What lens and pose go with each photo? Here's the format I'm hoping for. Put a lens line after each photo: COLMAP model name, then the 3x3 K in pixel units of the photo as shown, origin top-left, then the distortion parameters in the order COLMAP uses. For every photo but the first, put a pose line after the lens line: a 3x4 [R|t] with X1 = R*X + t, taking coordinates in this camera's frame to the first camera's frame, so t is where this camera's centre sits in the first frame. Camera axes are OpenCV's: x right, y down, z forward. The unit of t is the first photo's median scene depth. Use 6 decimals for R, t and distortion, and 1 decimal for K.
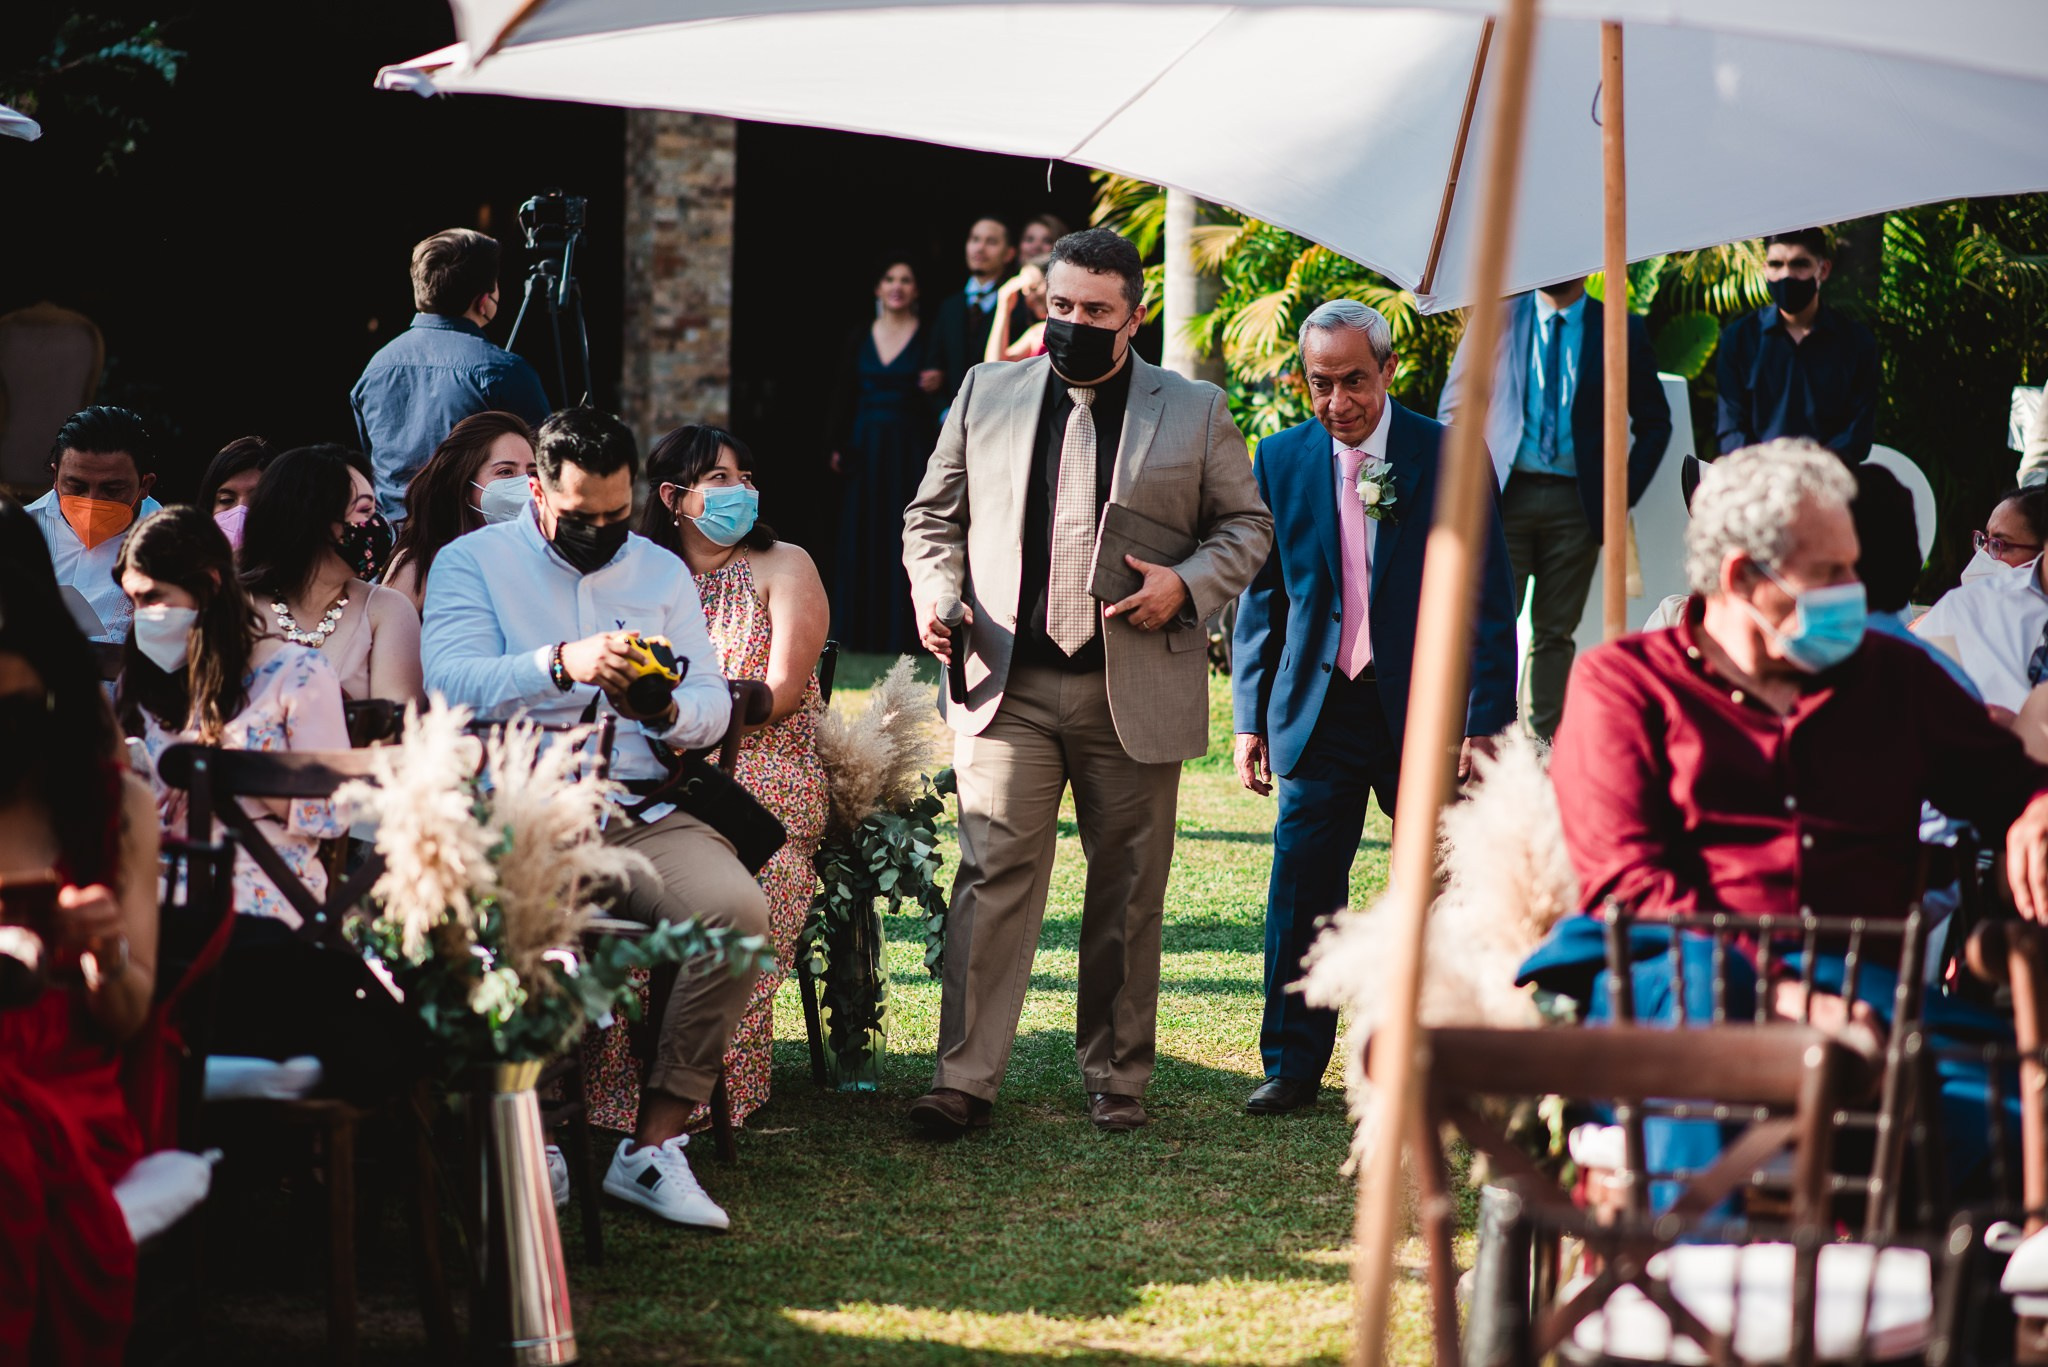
lens RADIAL K [[4903.9, 0, 1024.0], [0, 4903.9, 683.5], [0, 0, 1]] dist [0.034146, 0.570818]
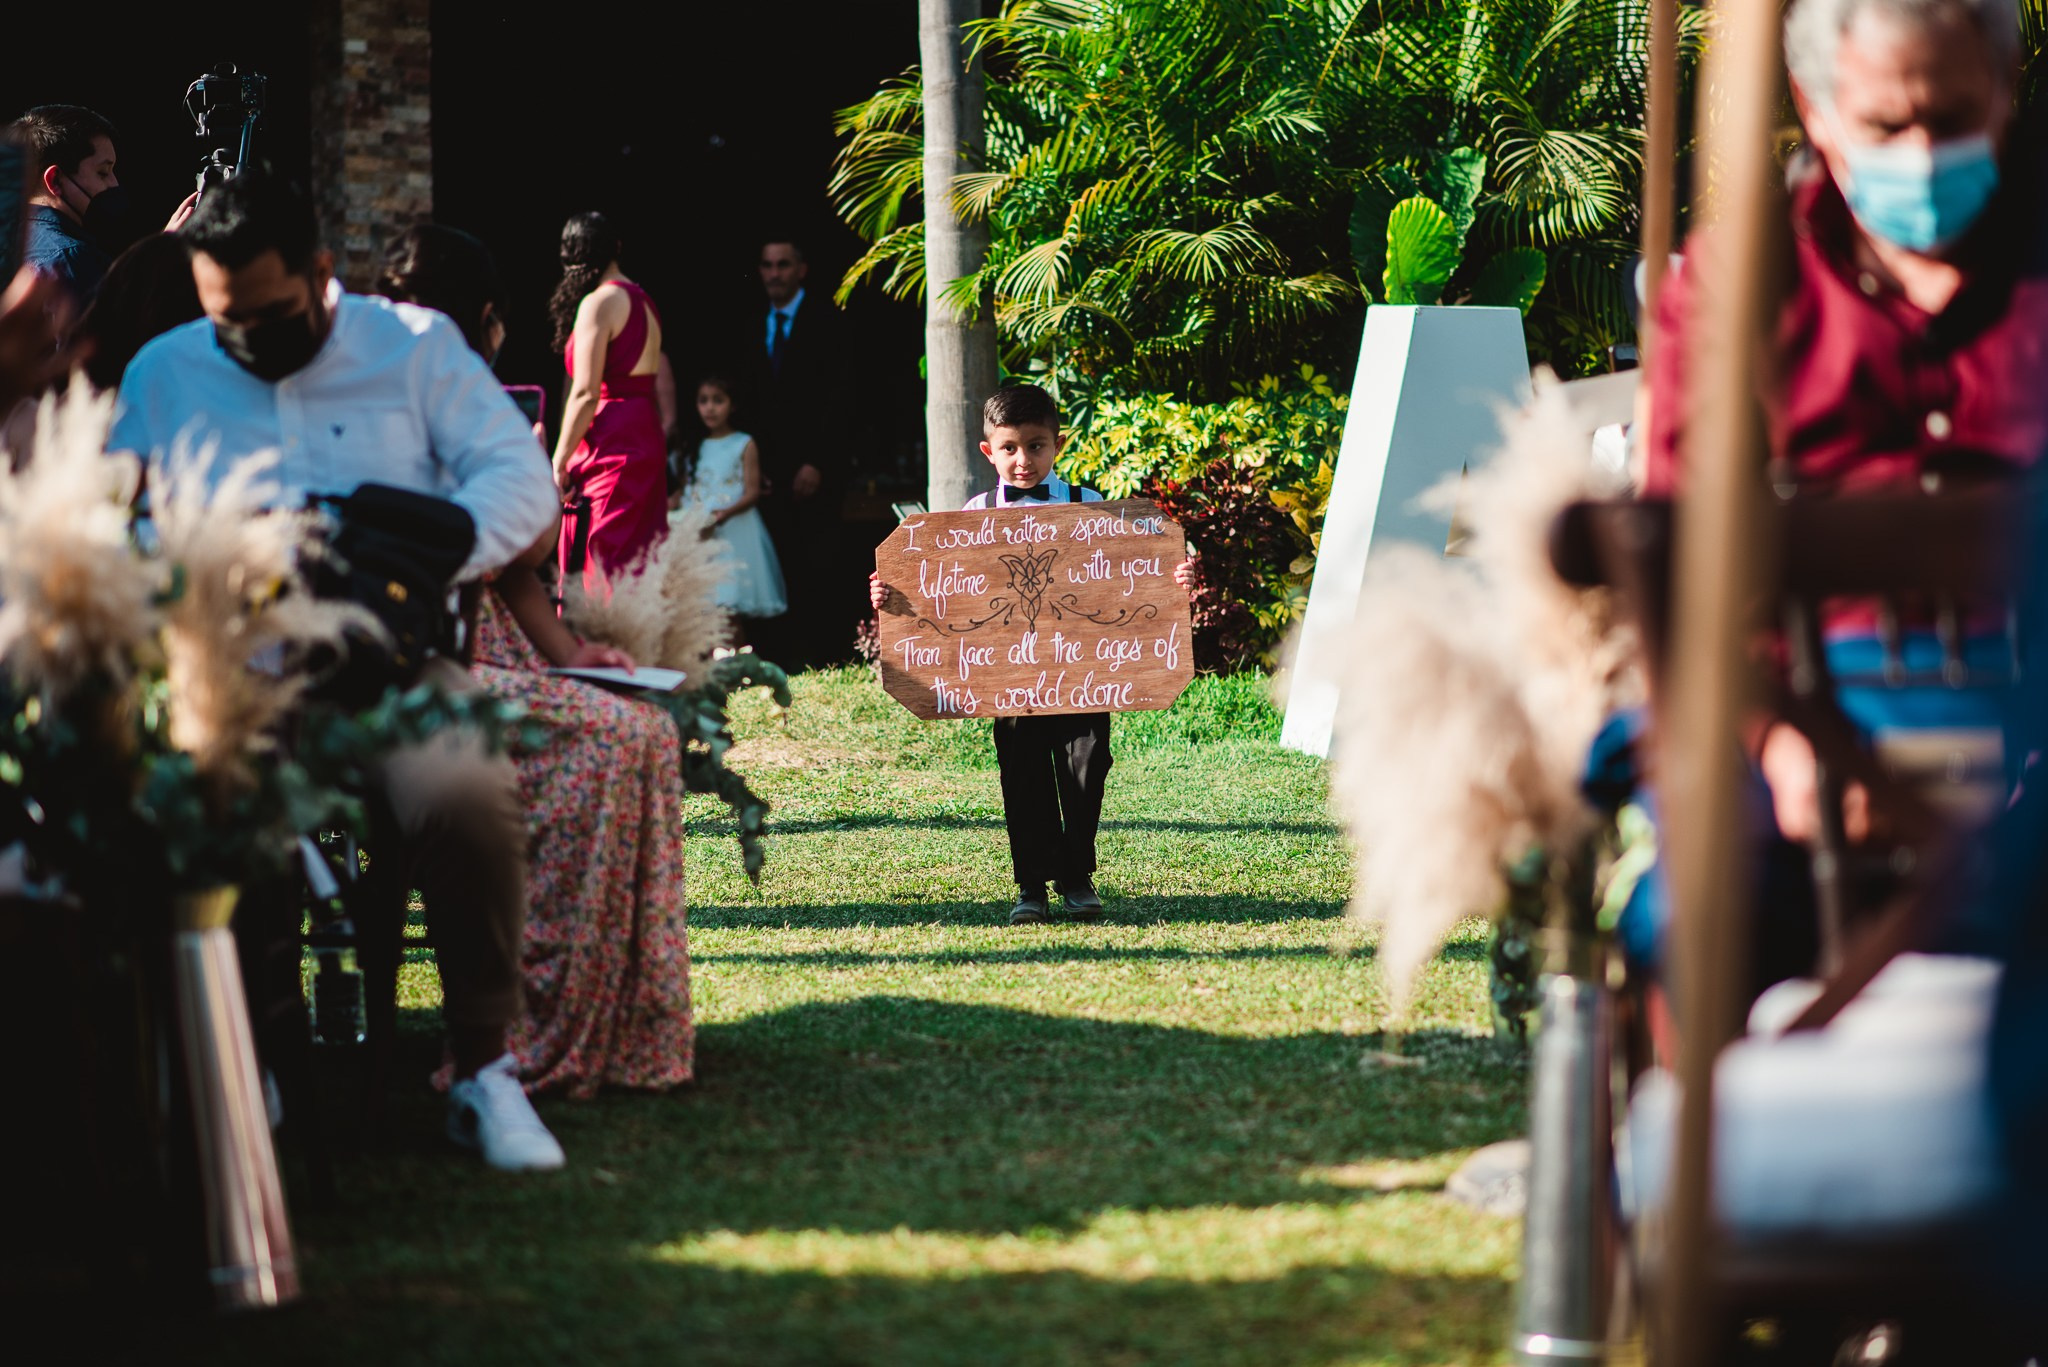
lens RADIAL K [[4853.0, 0, 1021.3], [0, 4853.0, 679.1], [0, 0, 1]] dist [0.036446, 0.563067]
pose [[0.997391, -0.036675, 0.062183, -0.020433], [0.039426, 0.998270, -0.043620, 0.065652], [-0.060475, 0.045957, 0.997111, 0.214750]]
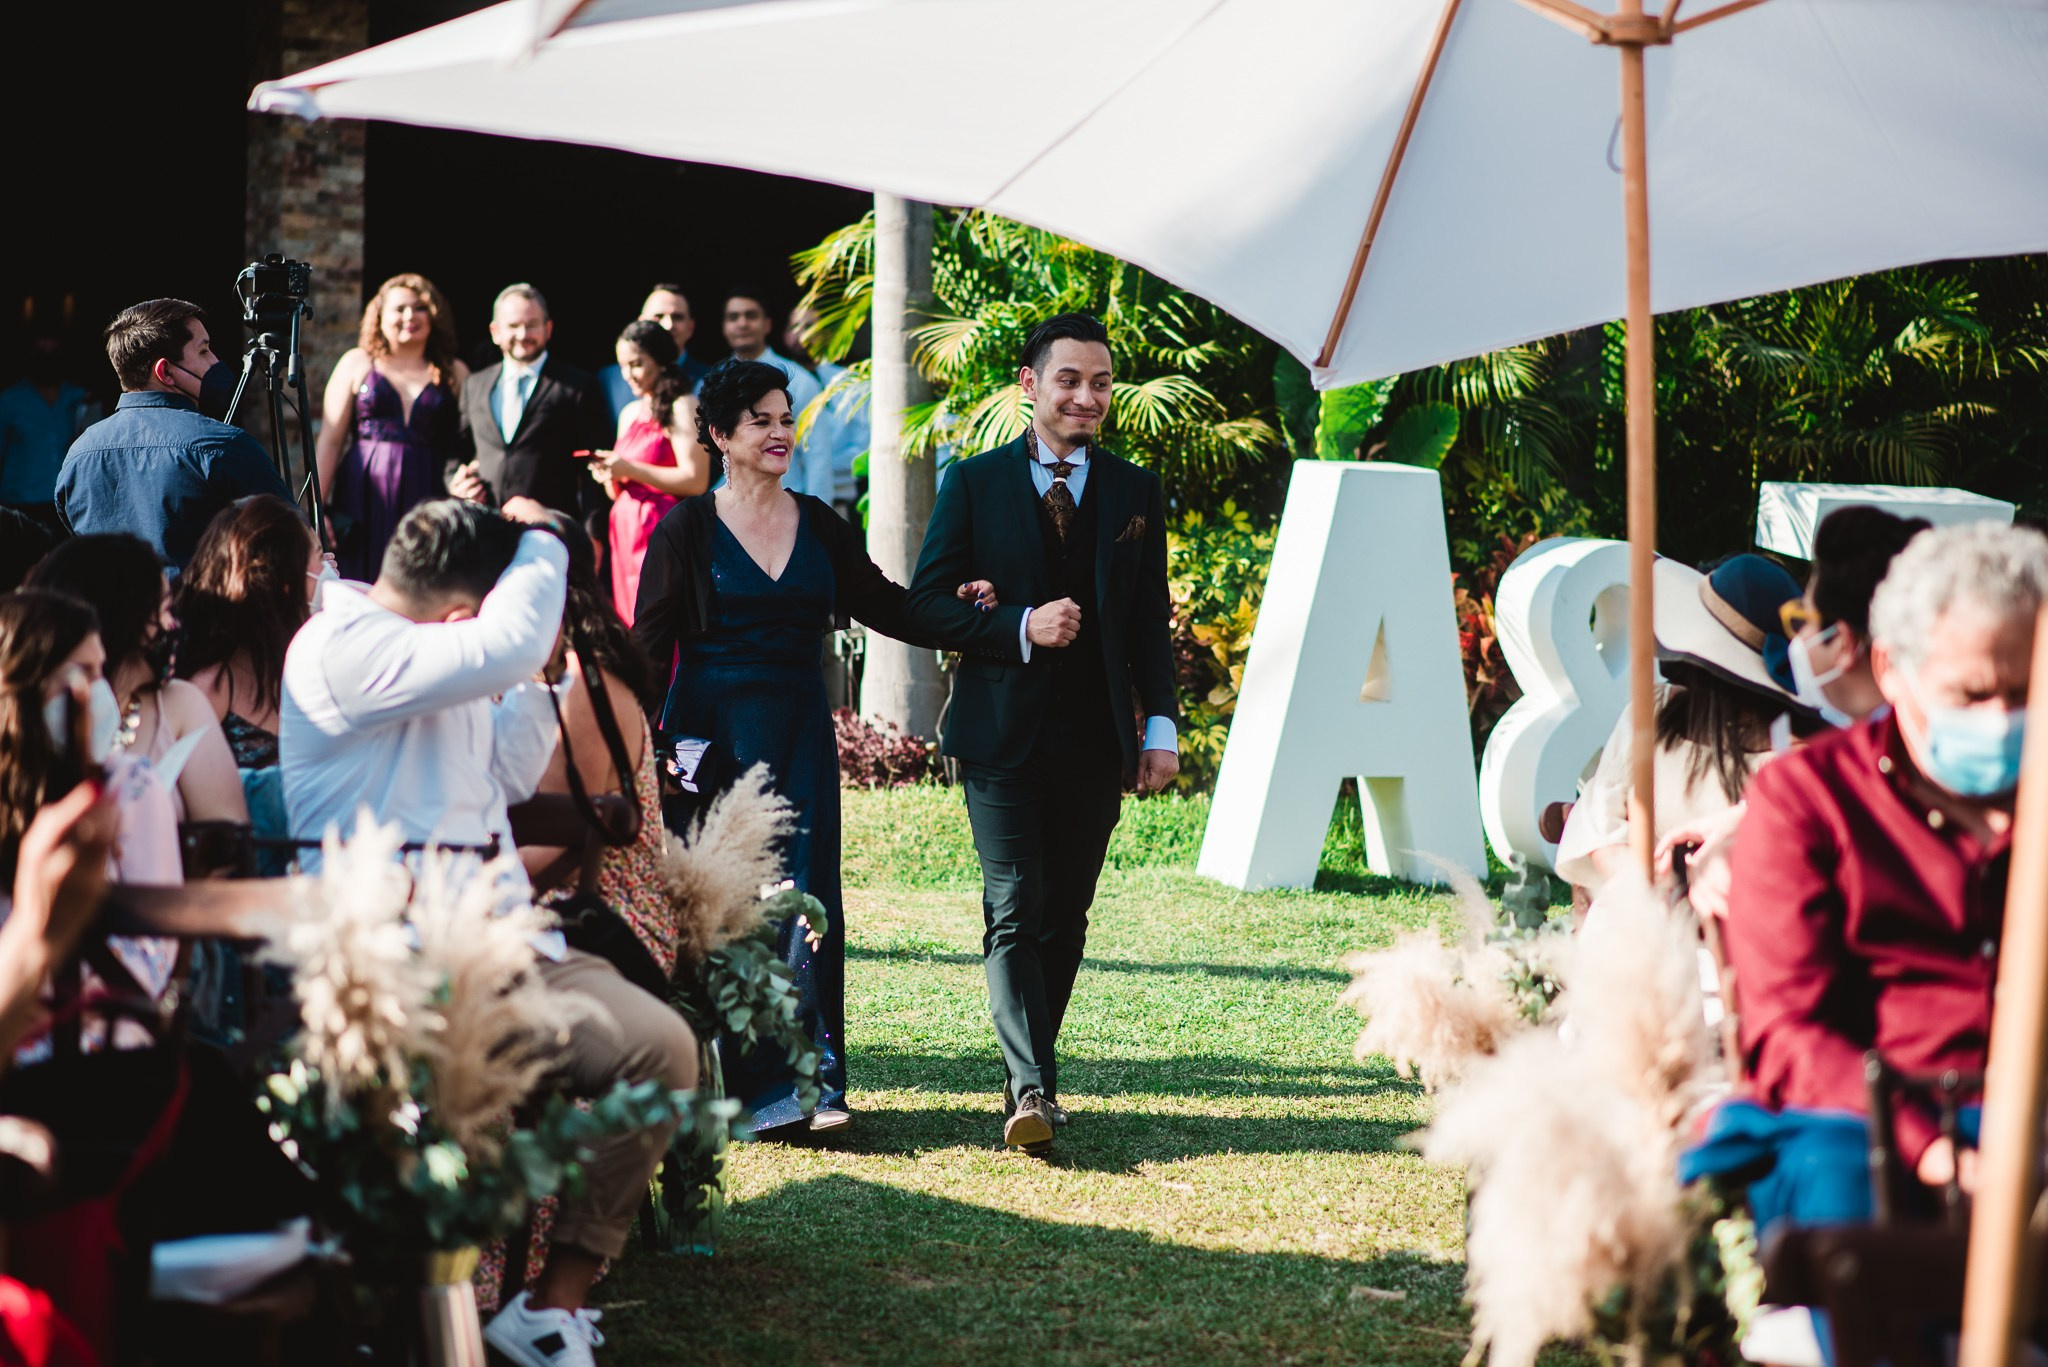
lens RADIAL K [[4873.6, 0, 1024.0], [0, 4873.6, 683.5], [0, 0, 1]] dist [-0.022483, 1.227775]
pose [[0.994094, -0.001155, 0.108519, -0.077138], [0.003541, 0.999756, -0.021803, -0.001410], [-0.108467, 0.022058, 0.993855, 0.121556]]
